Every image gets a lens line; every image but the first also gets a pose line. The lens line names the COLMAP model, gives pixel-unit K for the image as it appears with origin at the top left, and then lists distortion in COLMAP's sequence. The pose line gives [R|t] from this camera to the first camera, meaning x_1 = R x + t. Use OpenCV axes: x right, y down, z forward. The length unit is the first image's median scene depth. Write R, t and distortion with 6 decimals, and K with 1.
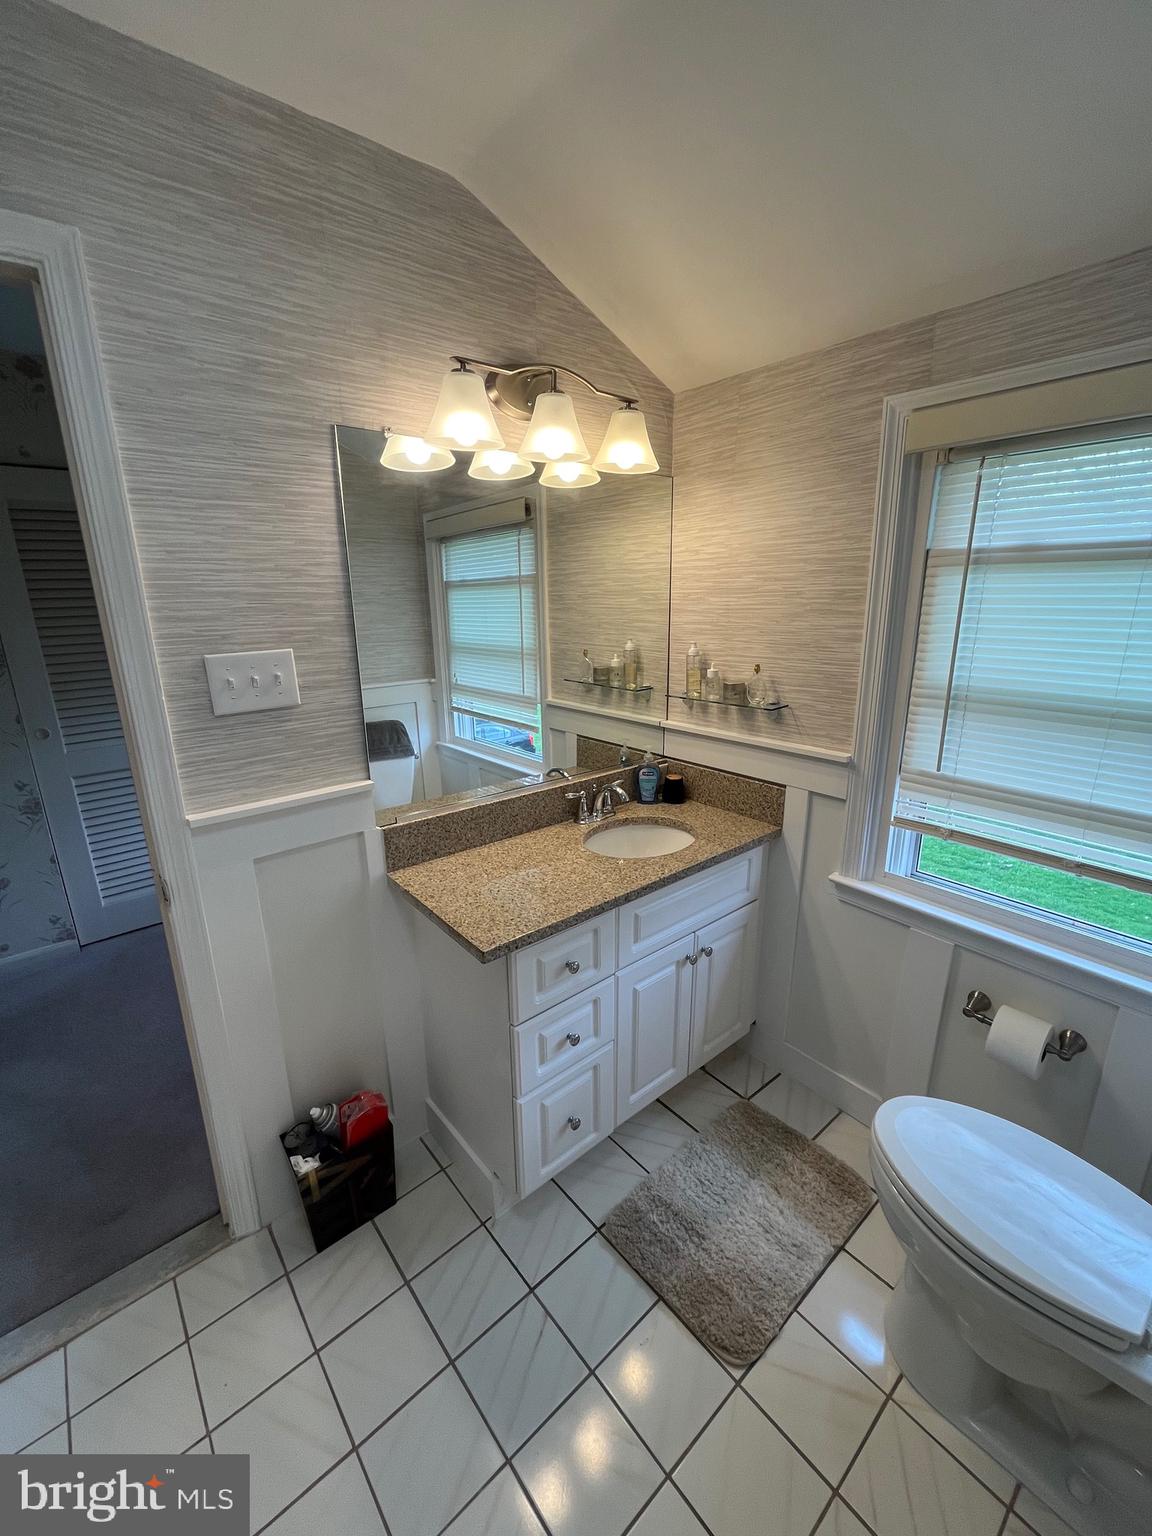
lens RADIAL K [[628.2, 0, 576.5], [0, 628.2, 763.9], [0, 0, 1]] dist [-0.000864, -0.000434]
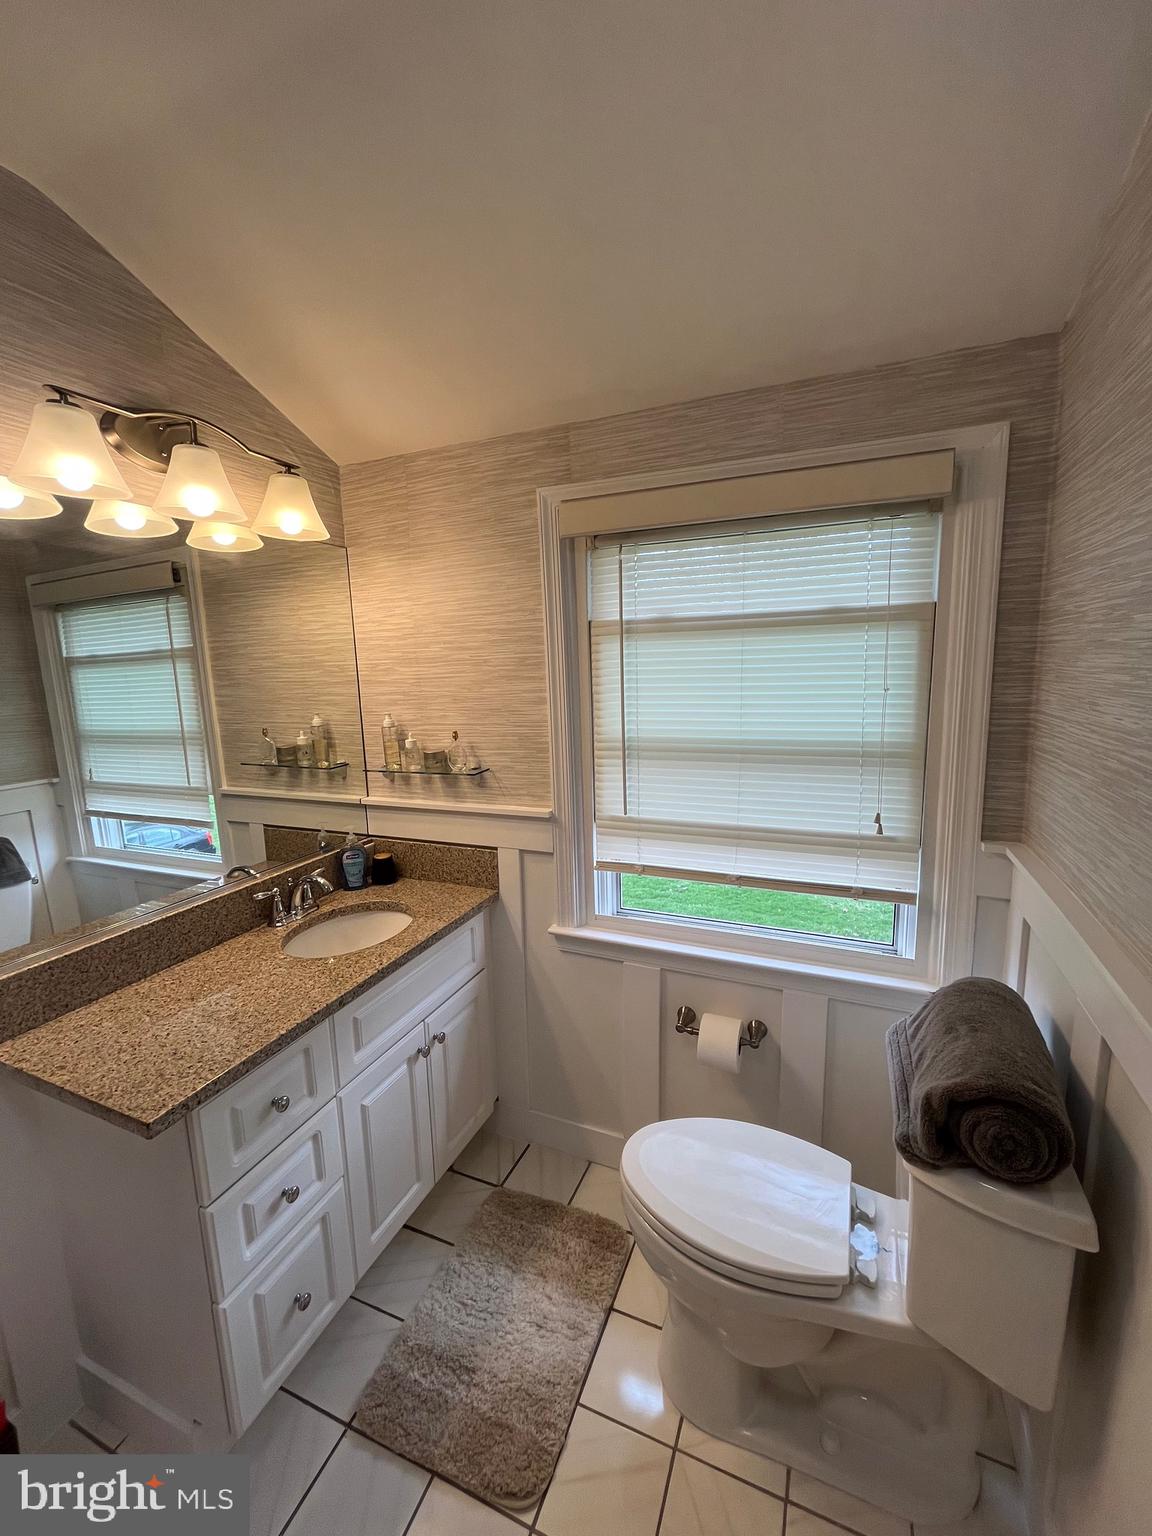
lens RADIAL K [[628.2, 0, 576.5], [0, 628.2, 763.9], [0, 0, 1]] dist [-0.000864, -0.000434]
pose [[0.890753, -0.086423, 0.446195, 0.010372], [0.137040, 0.987134, -0.082380, 0.002926], [-0.433335, 0.134527, 0.891136, 0.033628]]
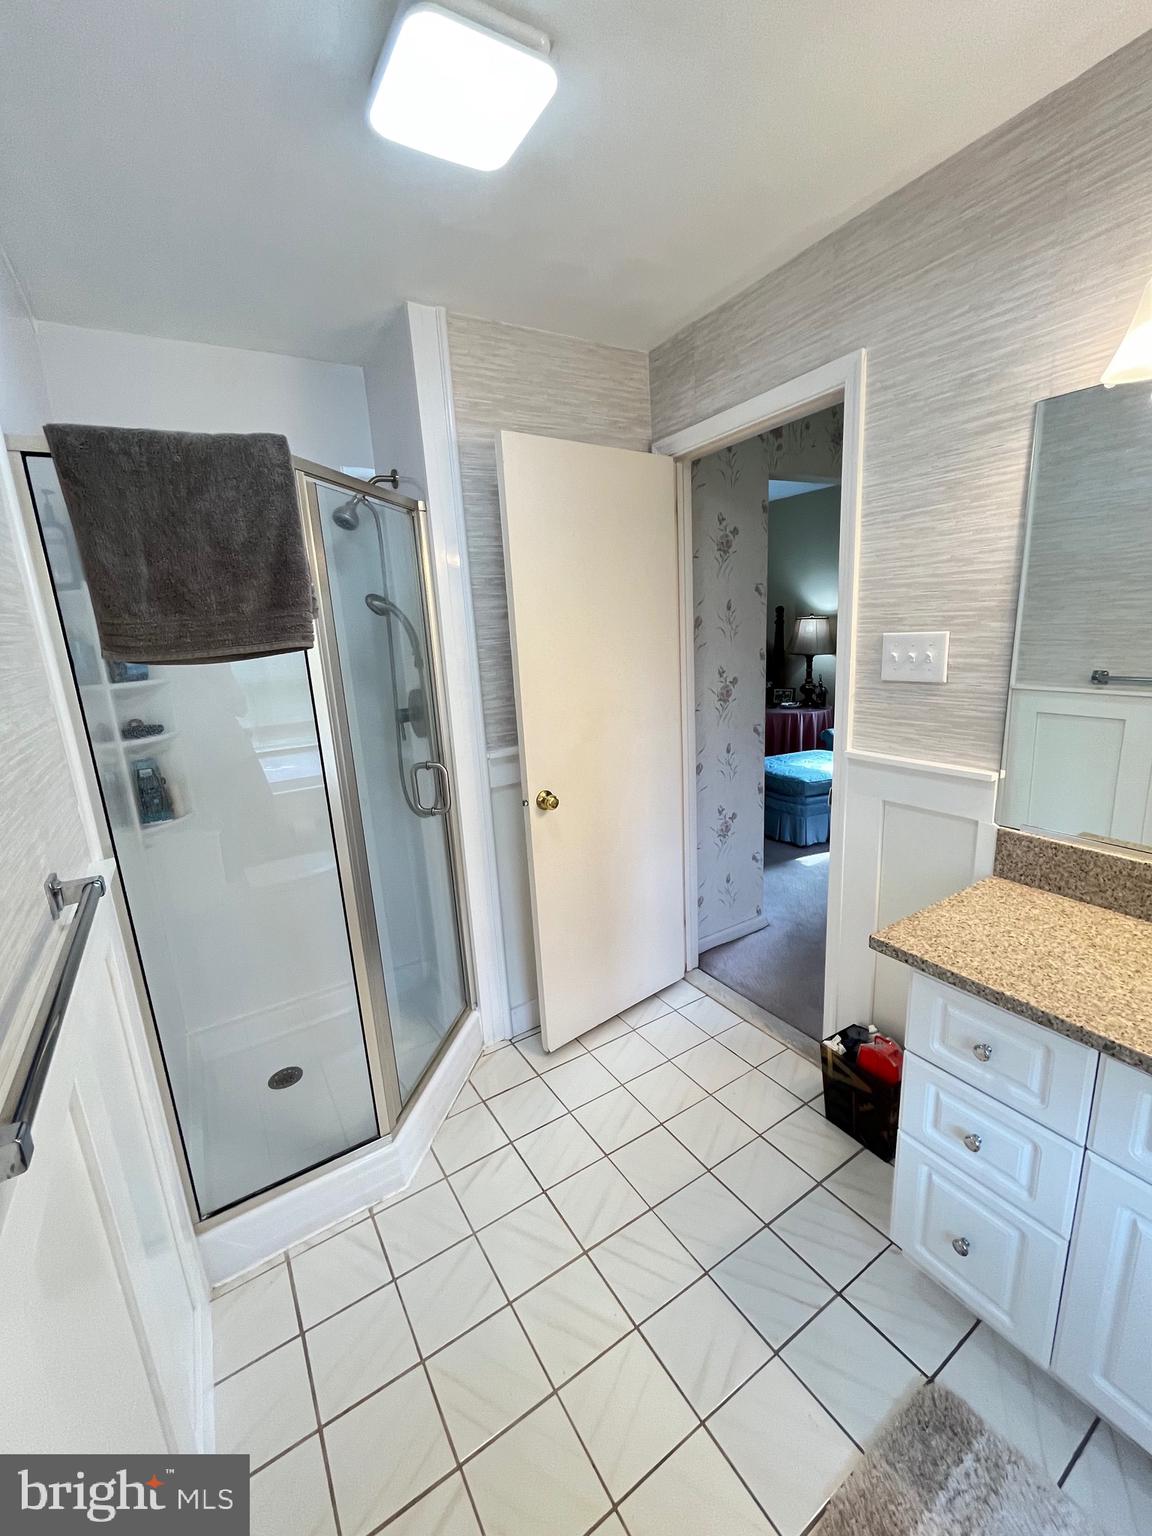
lens RADIAL K [[628.2, 0, 576.5], [0, 628.2, 763.9], [0, 0, 1]] dist [-0.000864, -0.000434]
pose [[-0.136977, 0.243574, -0.960161, 0.717926], [-0.204855, 0.941378, 0.268034, -0.119657], [0.969160, 0.233409, -0.079049, 0.480987]]
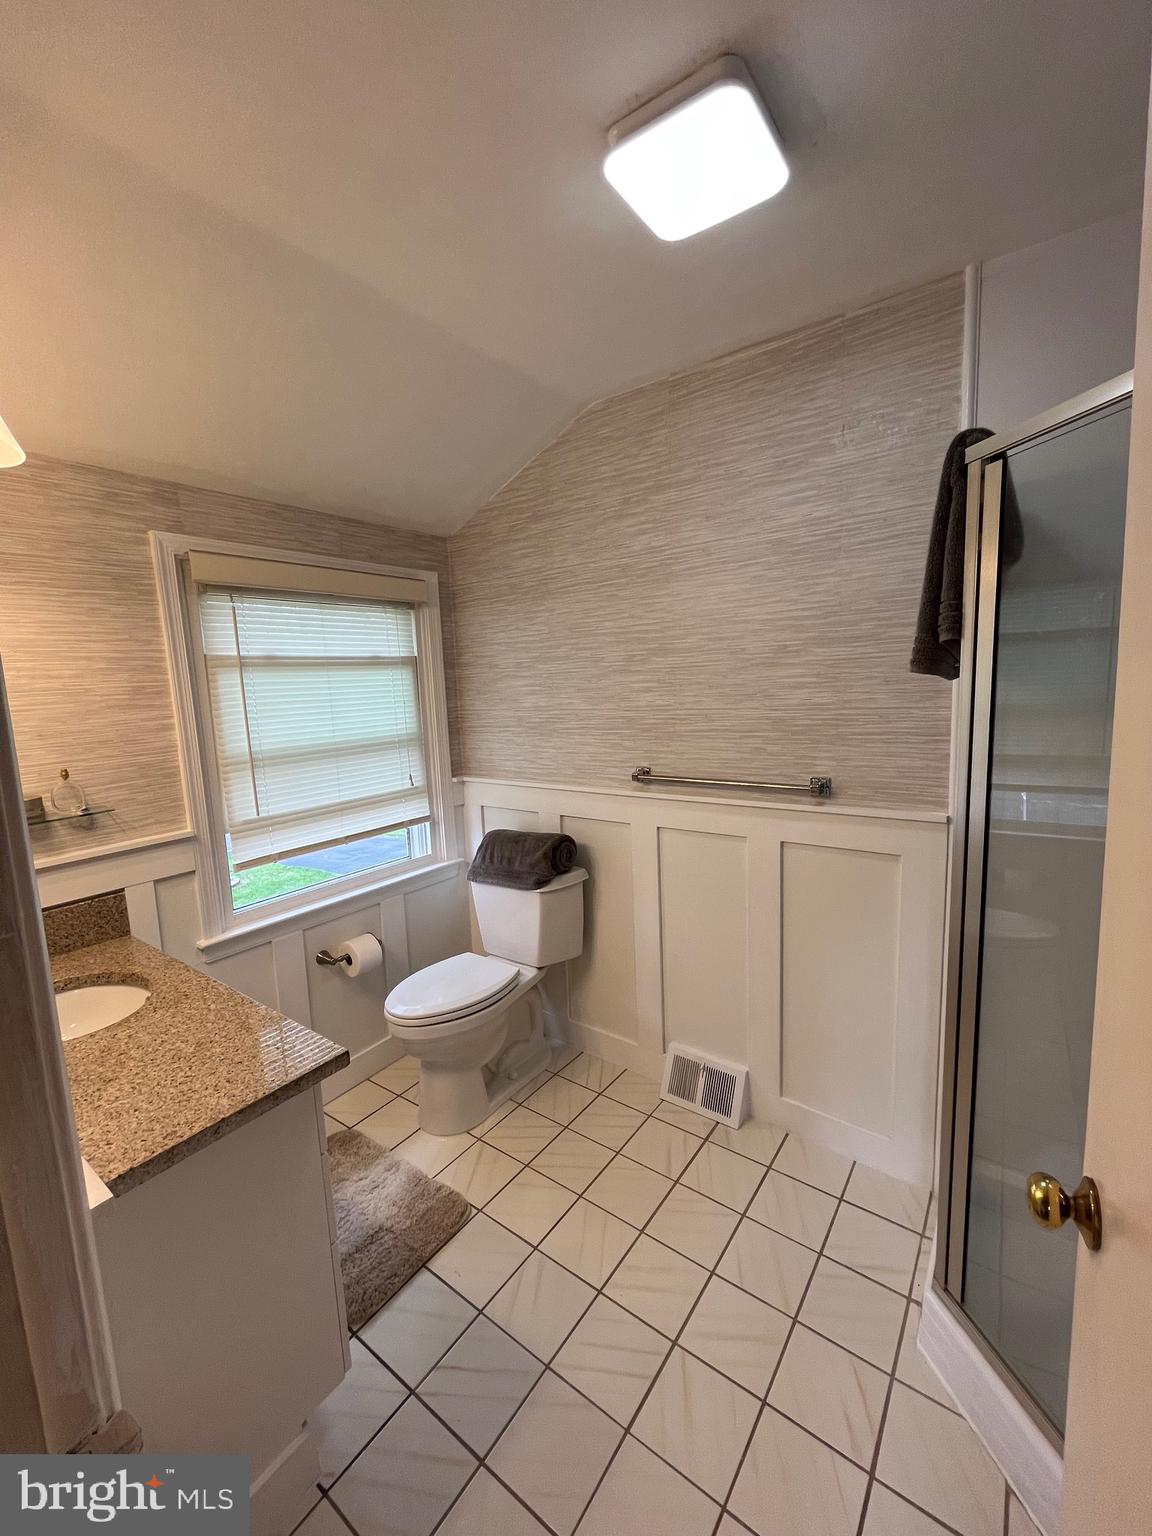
lens RADIAL K [[620.9, 0, 572.1], [0, 620.9, 765.1], [0, 0, 1]] dist [0.000958, -0.008496]
pose [[-0.224783, -0.107835, 0.968424, -0.828504], [0.302986, 0.936856, 0.174646, -0.115823], [-0.926106, 0.332676, -0.177916, 0.571132]]
